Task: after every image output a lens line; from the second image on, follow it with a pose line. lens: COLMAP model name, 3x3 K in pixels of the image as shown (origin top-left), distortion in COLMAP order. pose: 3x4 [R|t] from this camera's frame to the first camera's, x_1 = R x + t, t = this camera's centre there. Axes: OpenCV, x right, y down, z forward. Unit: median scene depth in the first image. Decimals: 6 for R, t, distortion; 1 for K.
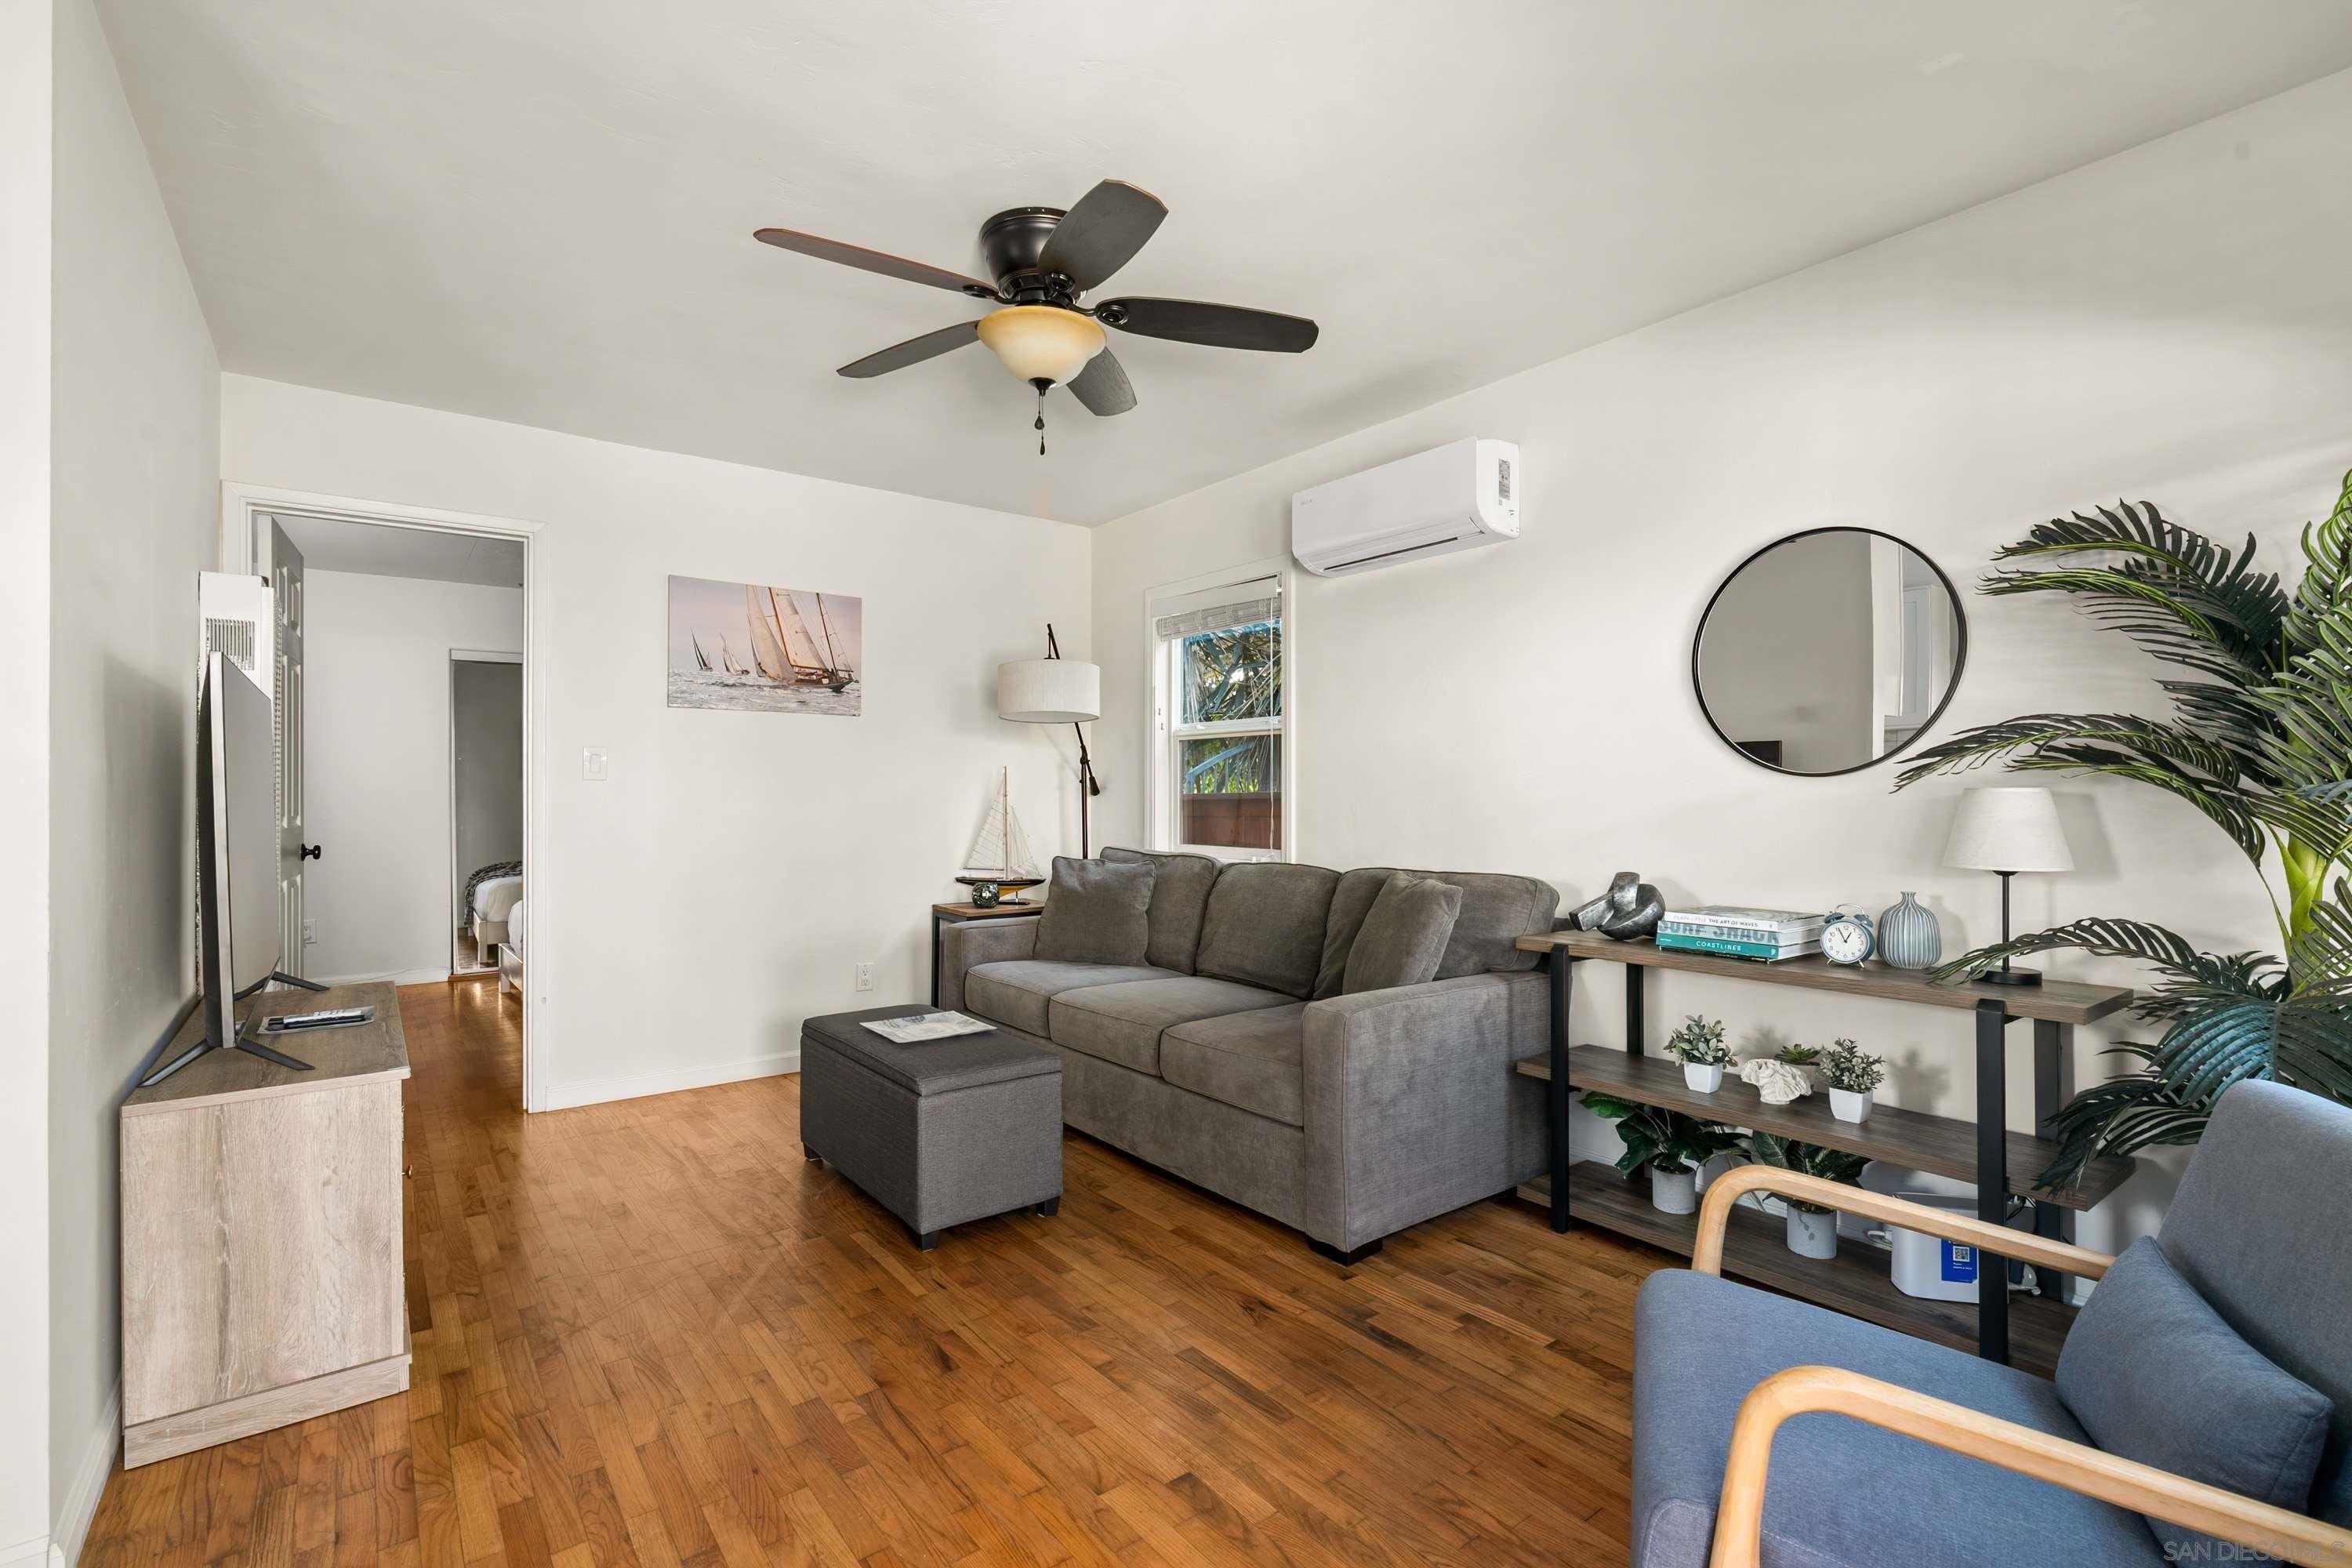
lens RADIAL K [[1067.3, 0, 1185.2], [0, 1067.3, 787.1], [0, 0, 1]] dist [-0.003346, -0.000283]
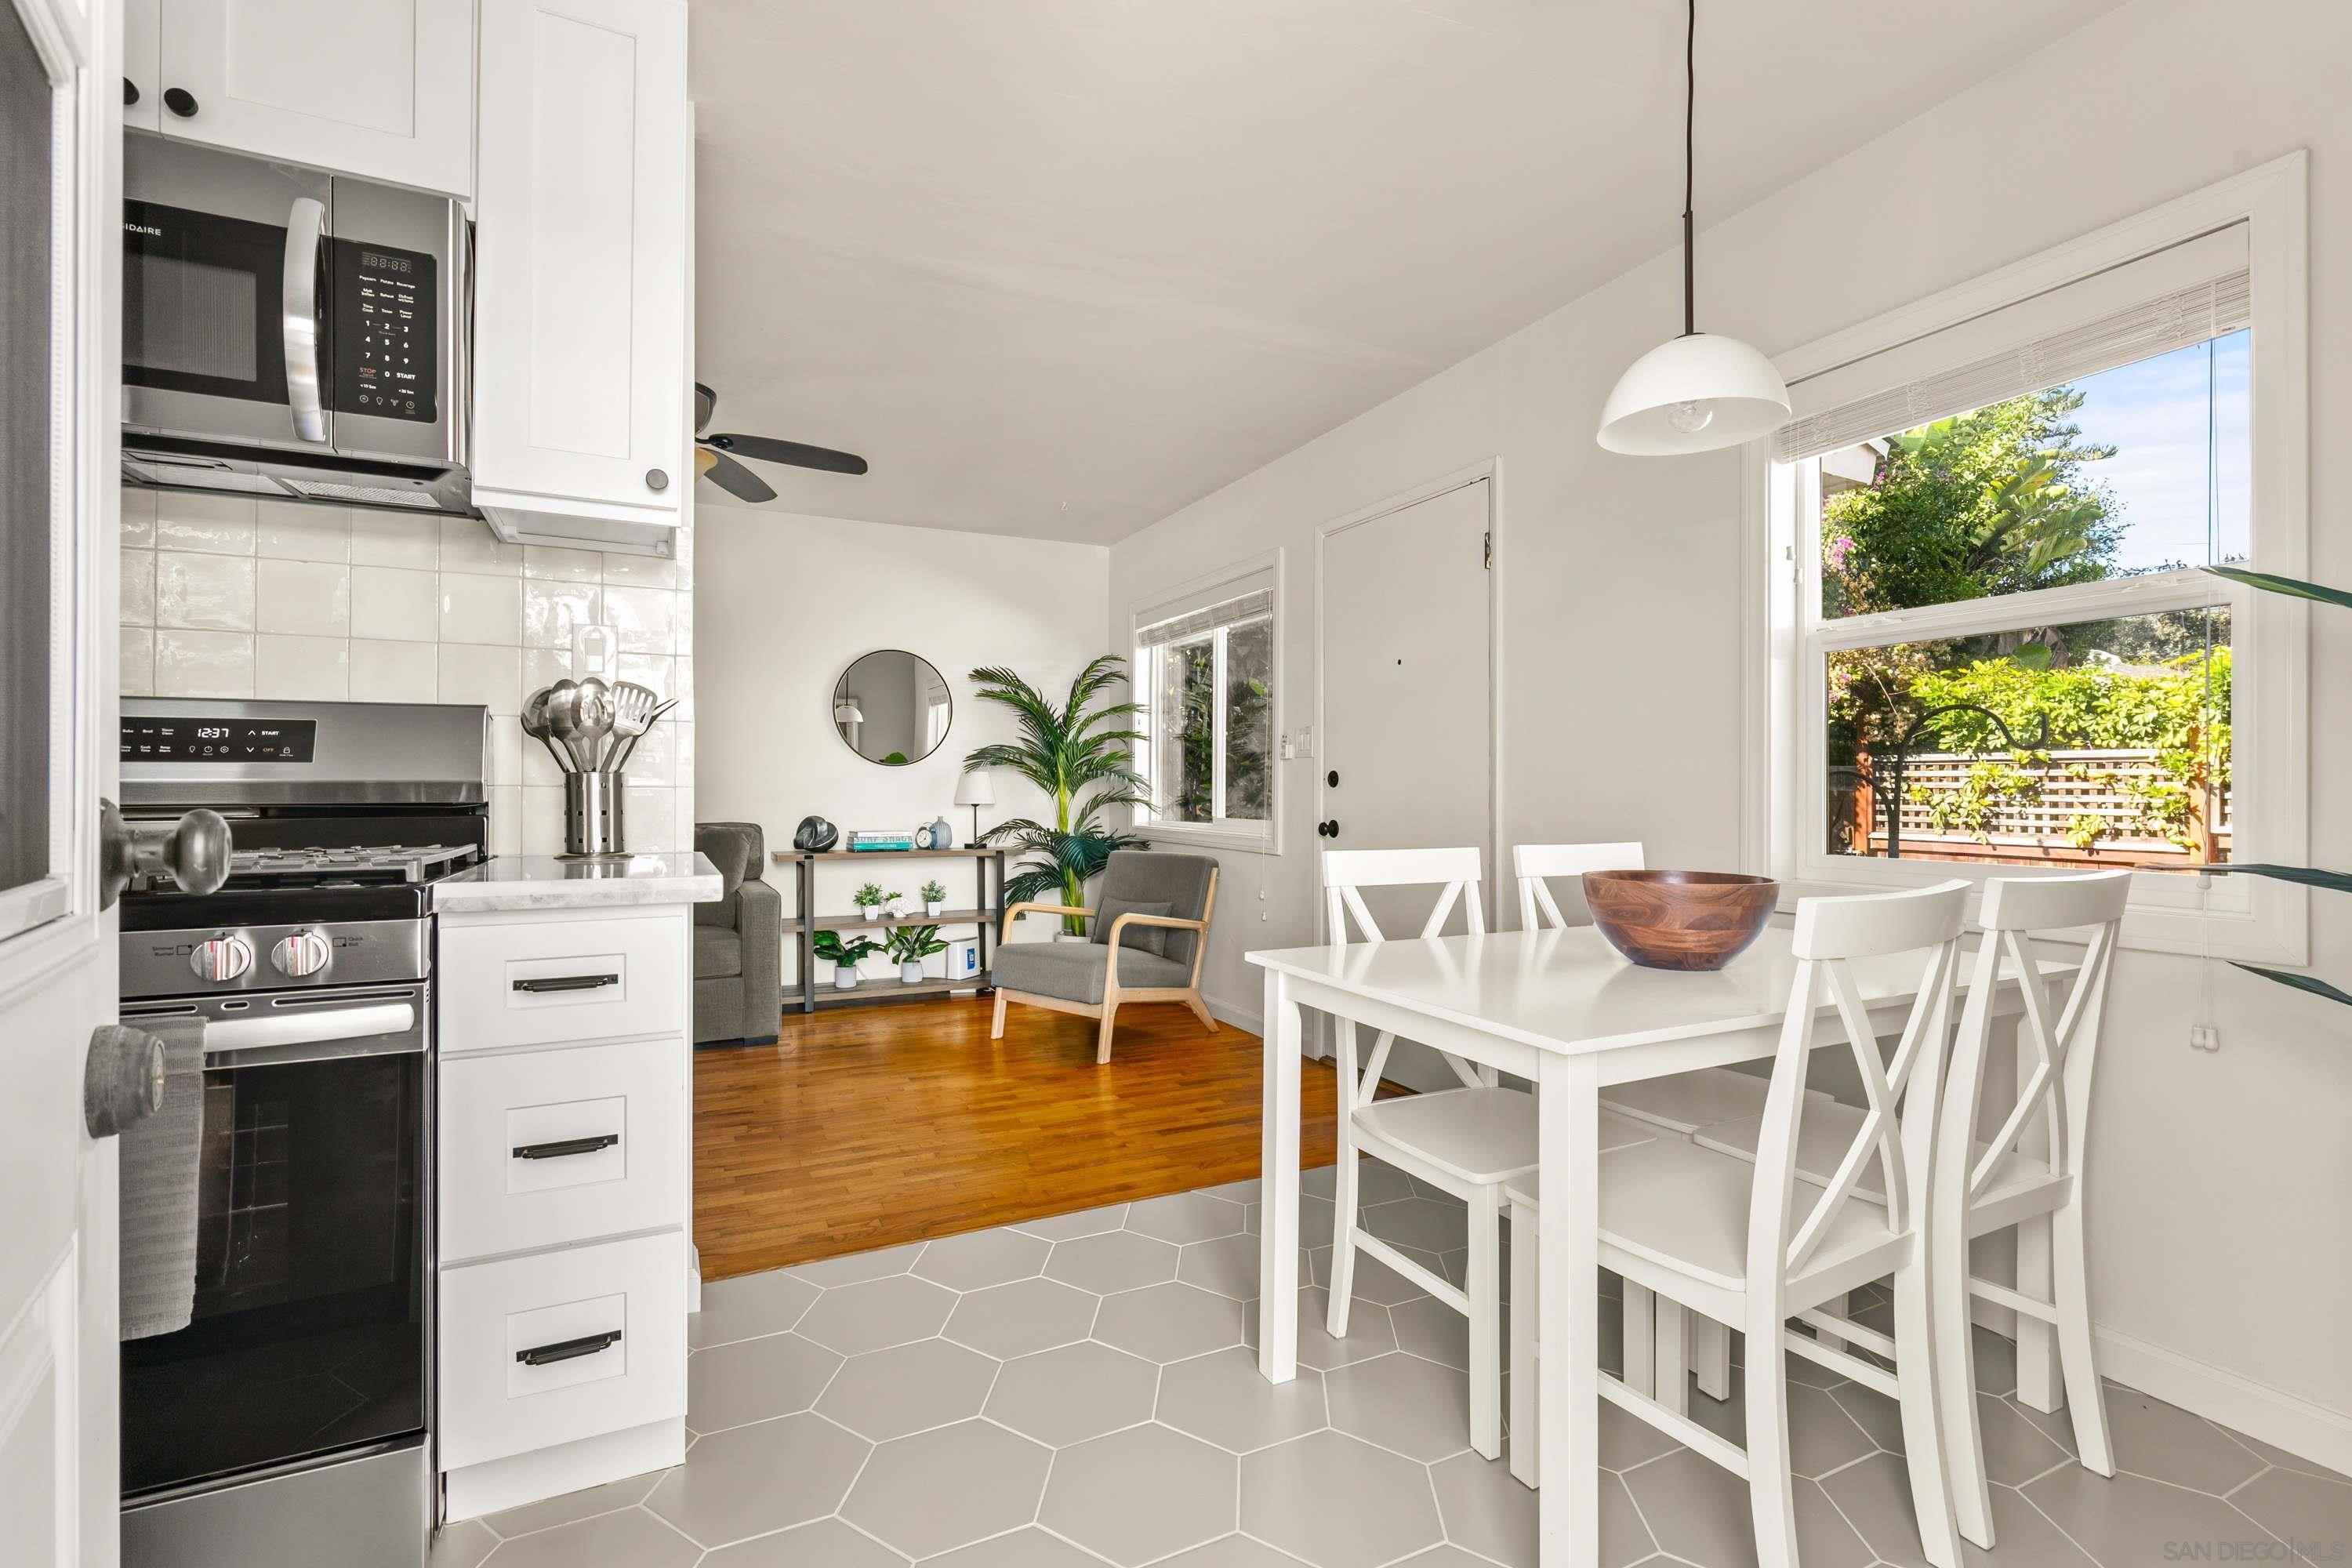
lens RADIAL K [[1067.3, 0, 1185.2], [0, 1067.3, 787.1], [0, 0, 1]] dist [-0.003346, -0.000283]
pose [[0.194744, 0.003618, 0.980847, -1.425455], [-0.005774, 0.999980, -0.002542, 0.034565], [-0.980837, -0.005169, 0.194761, 0.015051]]
